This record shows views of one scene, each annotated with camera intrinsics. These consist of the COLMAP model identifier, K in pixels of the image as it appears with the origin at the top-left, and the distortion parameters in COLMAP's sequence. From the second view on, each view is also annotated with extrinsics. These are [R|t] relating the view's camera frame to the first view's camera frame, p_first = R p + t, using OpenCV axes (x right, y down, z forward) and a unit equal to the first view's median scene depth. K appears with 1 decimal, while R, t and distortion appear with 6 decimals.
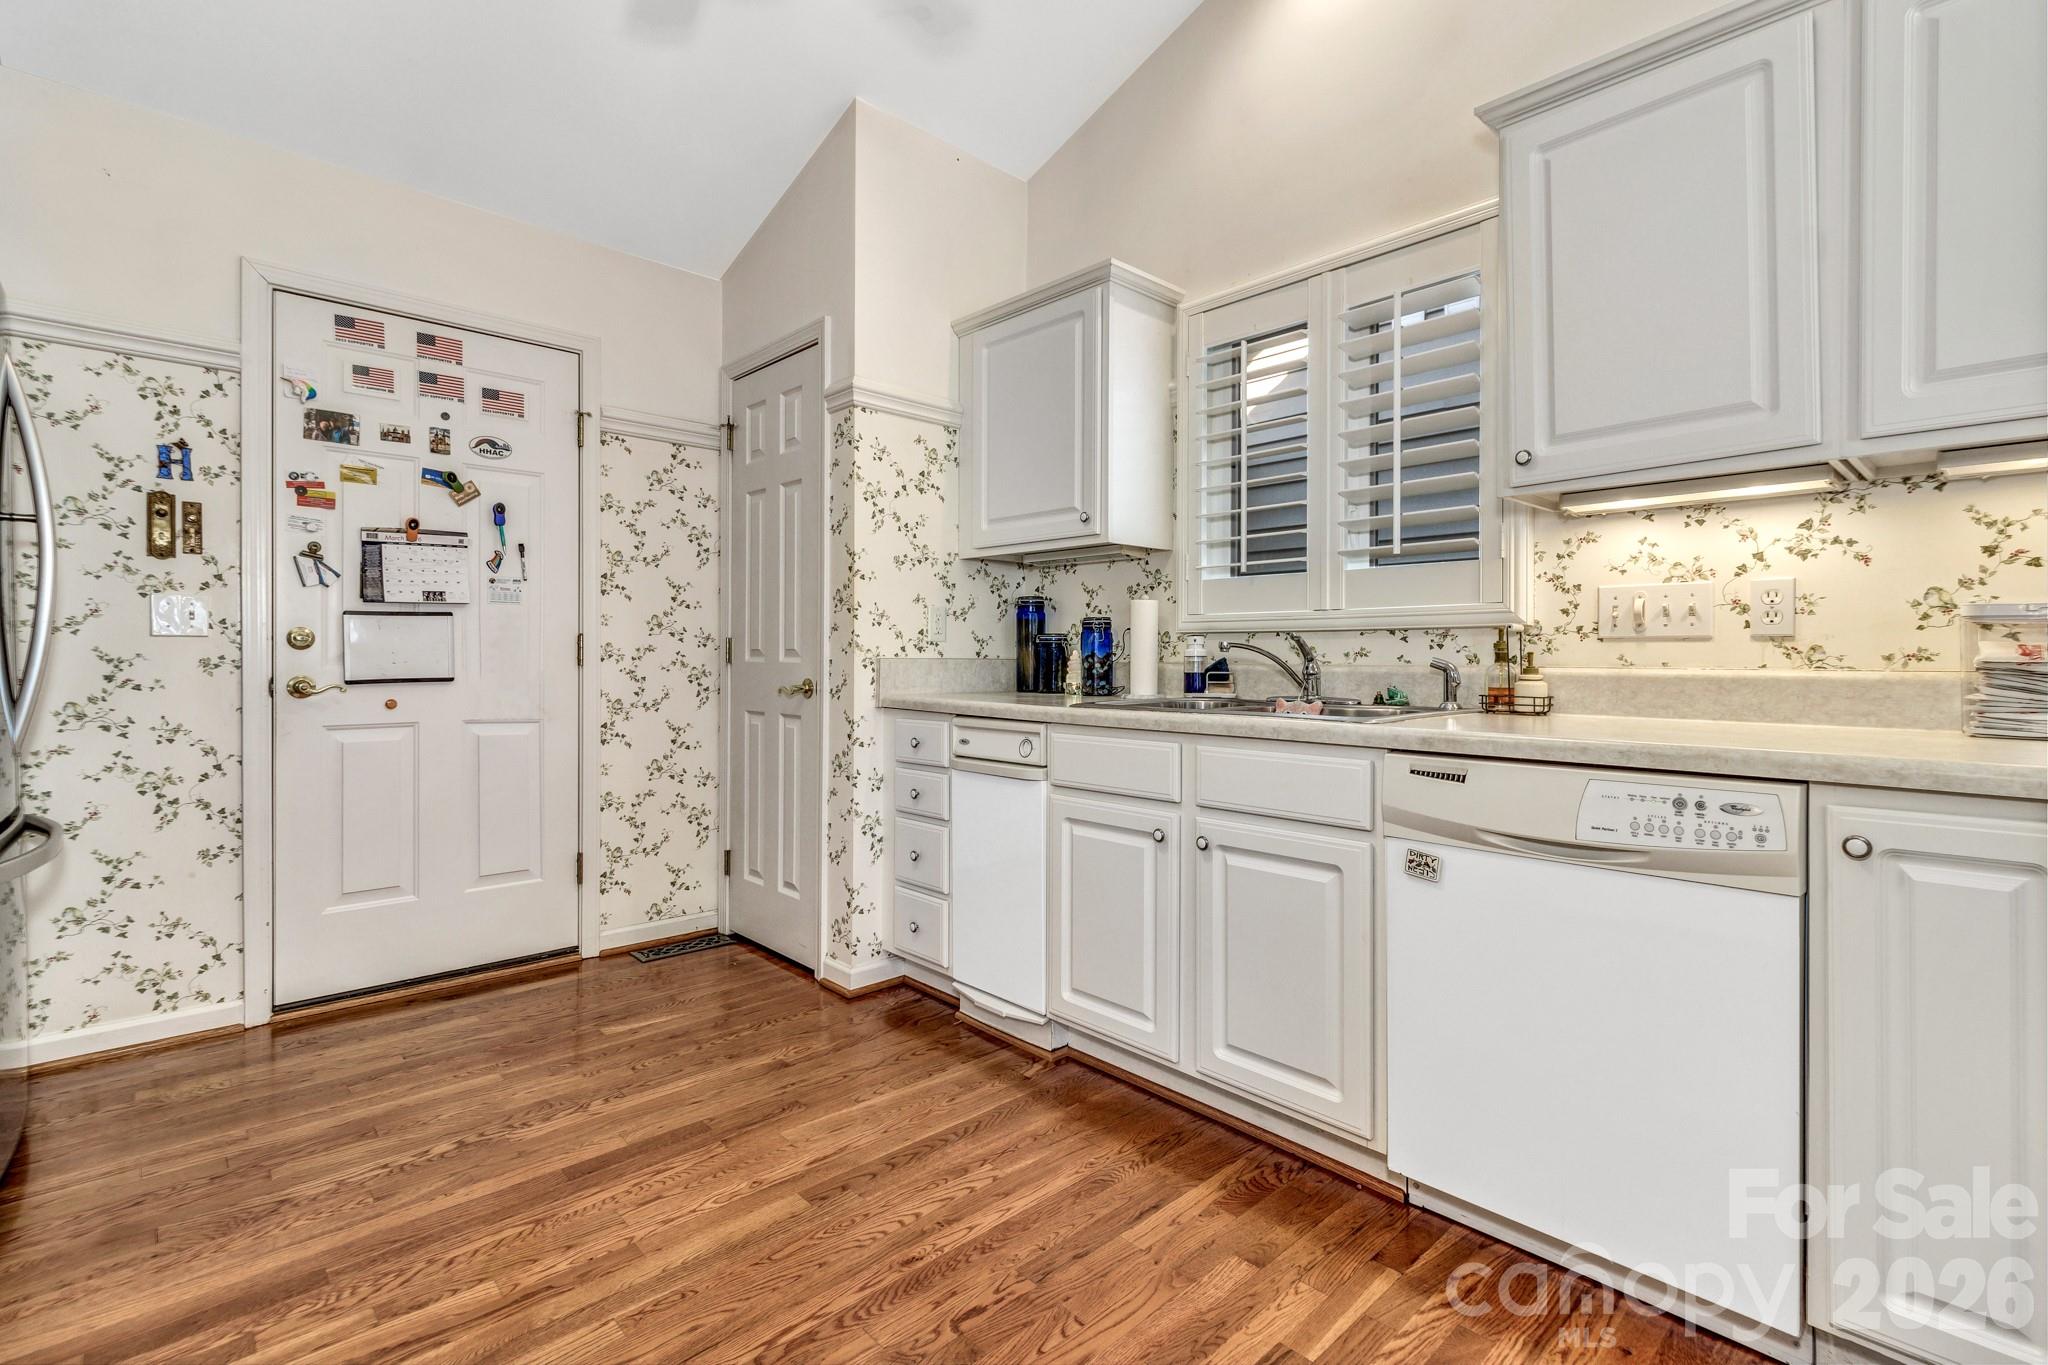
lens RADIAL K [[944.3, 0, 1031.4], [0, 944.3, 652.9], [0, 0, 1]] dist [0.004322, -0.000950]
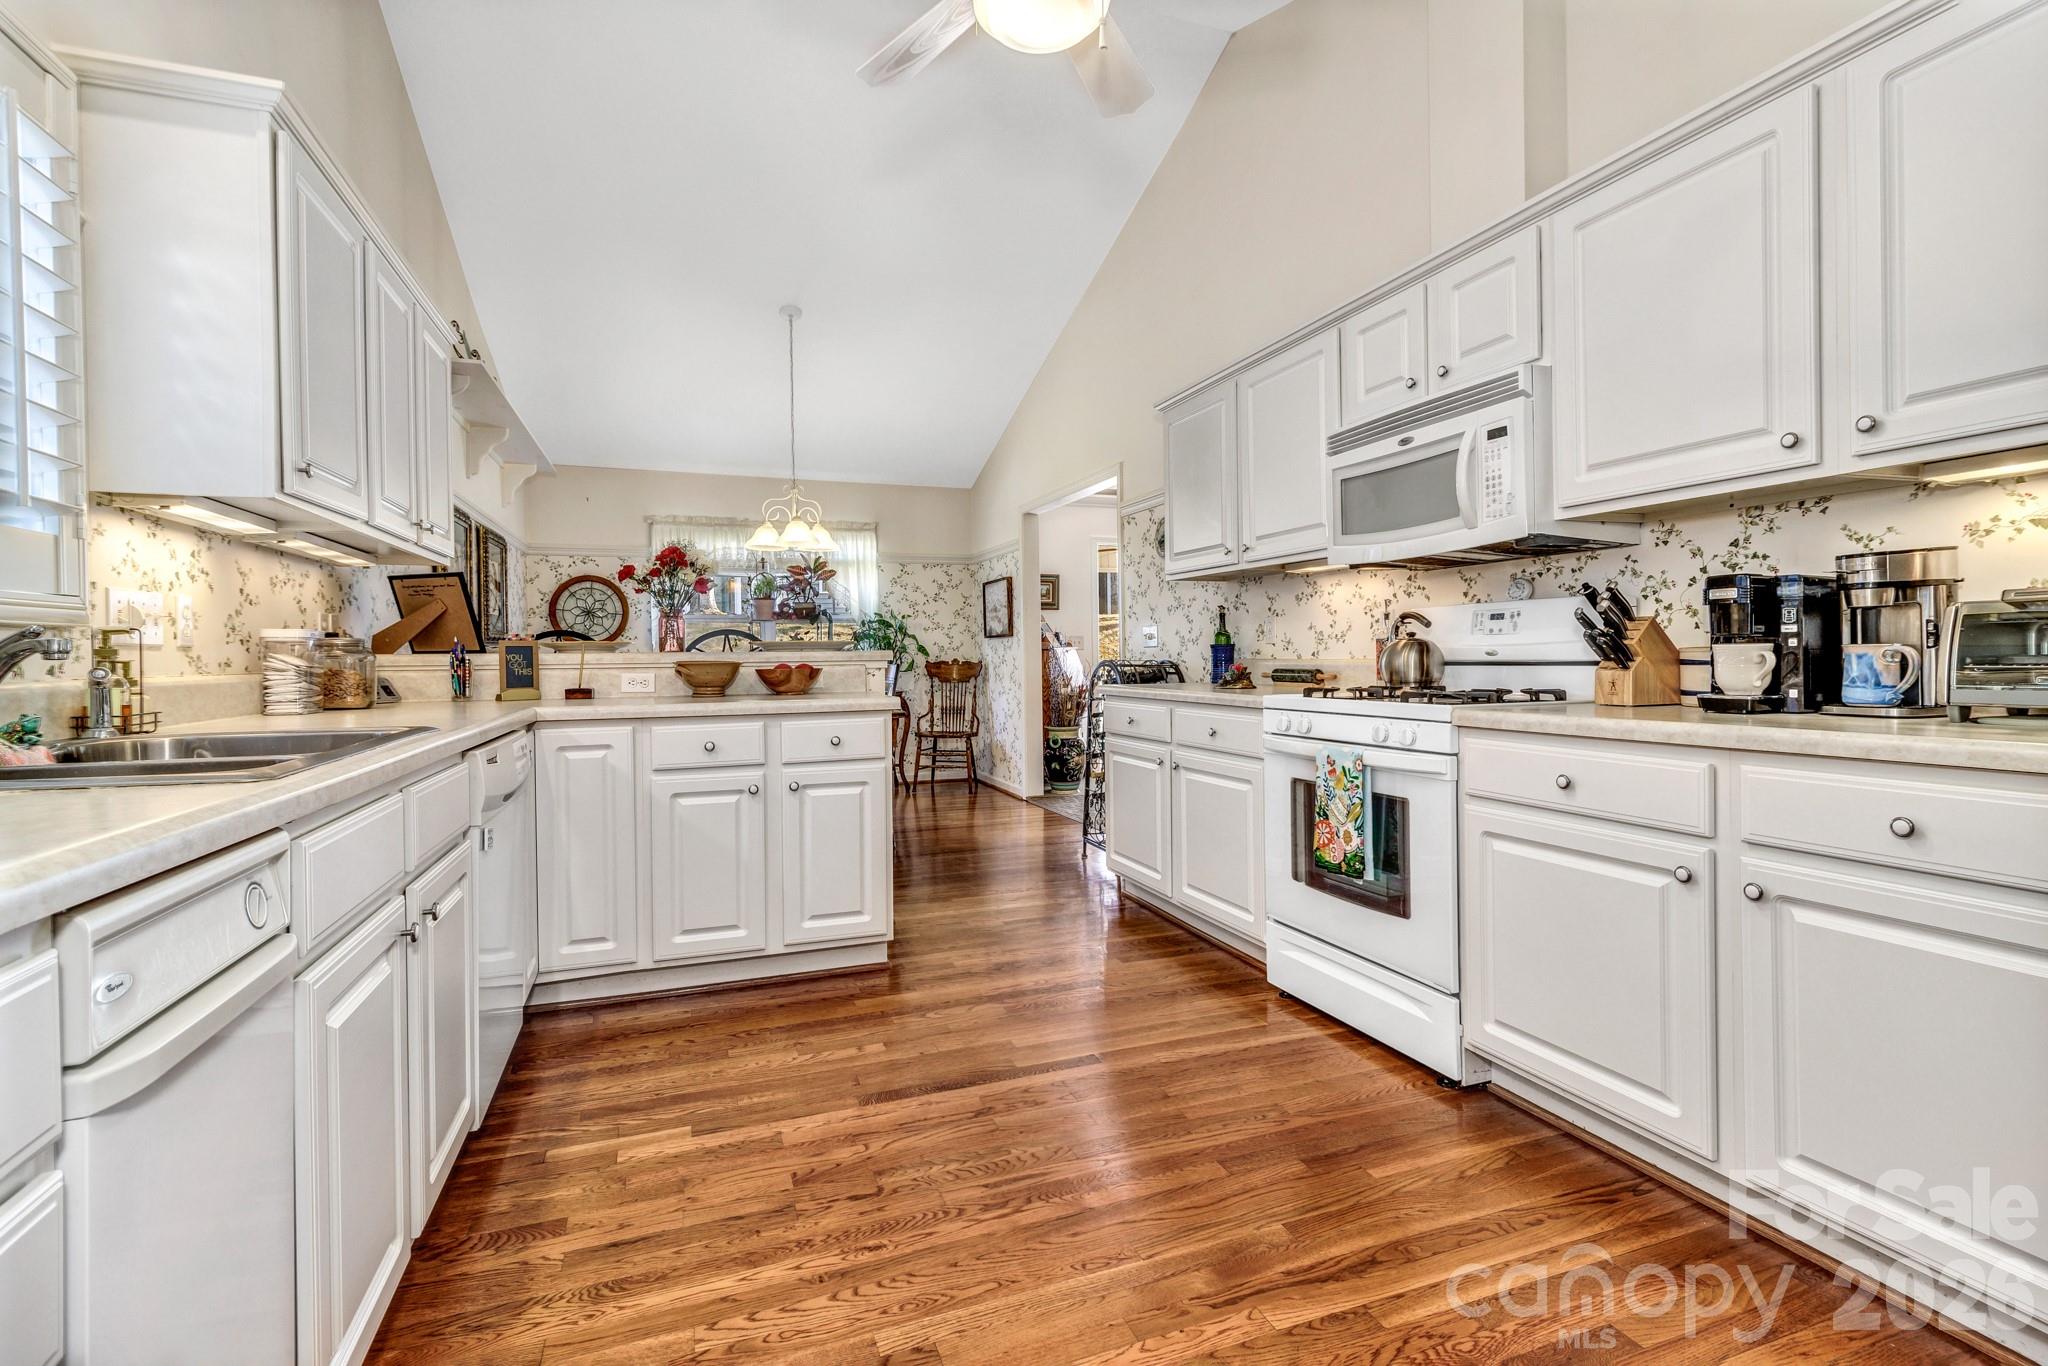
lens RADIAL K [[944.3, 0, 1026.1], [0, 944.3, 663.4], [0, 0, 1]] dist [0.004322, -0.000950]
pose [[-0.918472, 0.003294, 0.395473, -0.446385], [0.006682, 0.999952, 0.007190, 0.000686], [-0.395430, 0.009247, -0.918449, 1.218354]]
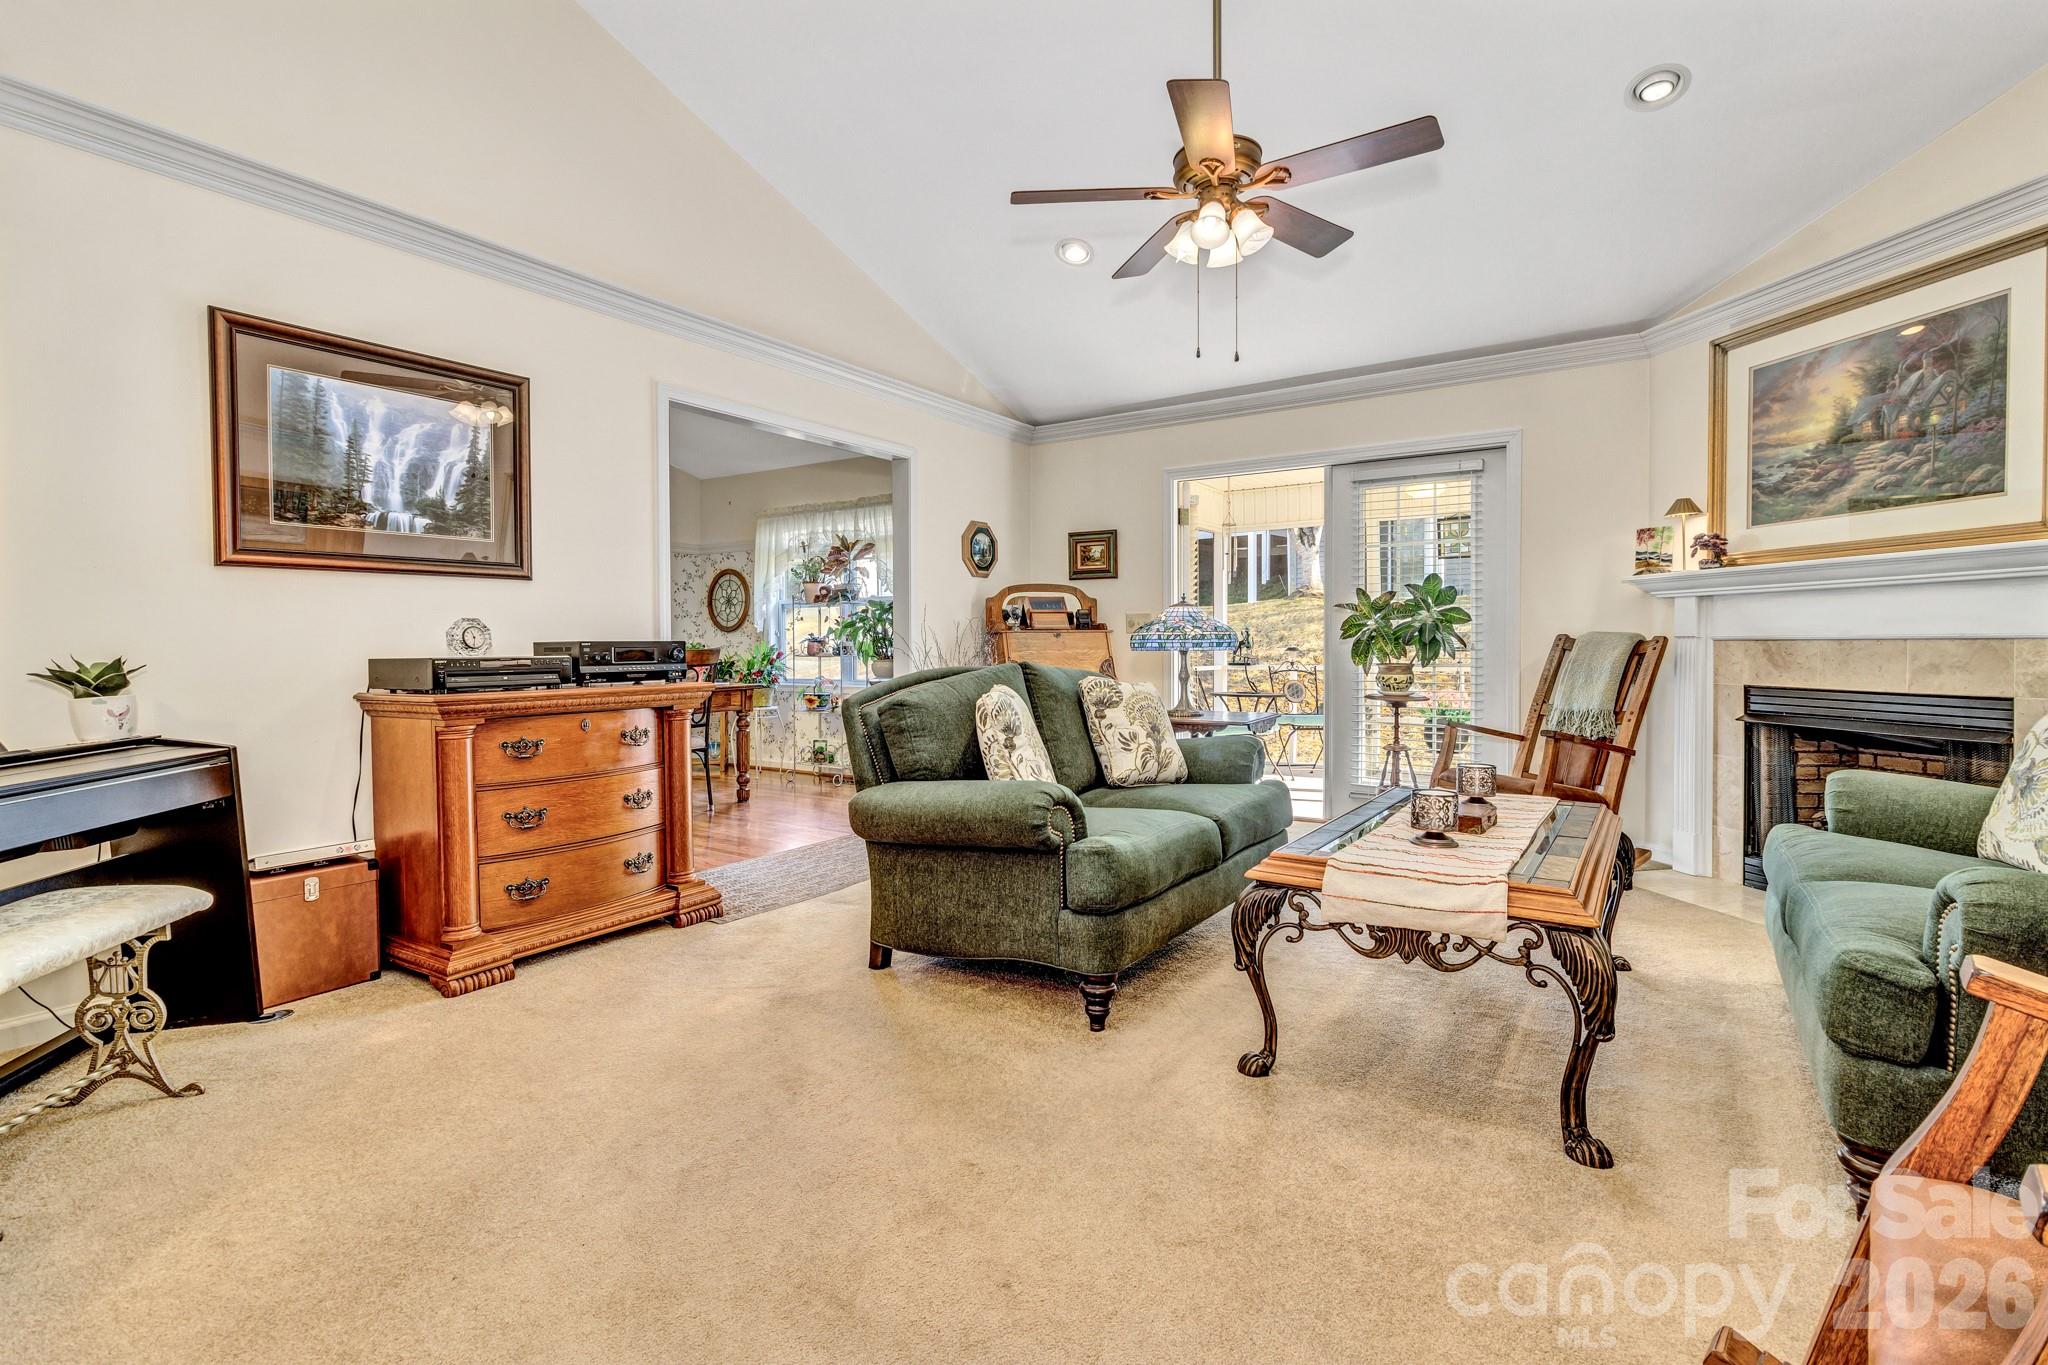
lens RADIAL K [[944.3, 0, 1029.3], [0, 944.3, 659.8], [0, 0, 1]] dist [0.004322, -0.000950]
pose [[-0.227711, -0.018144, 0.973560, -1.518661], [0.000599, 0.999824, 0.018774, 0.002019], [-0.973728, 0.004858, -0.227660, -1.070481]]
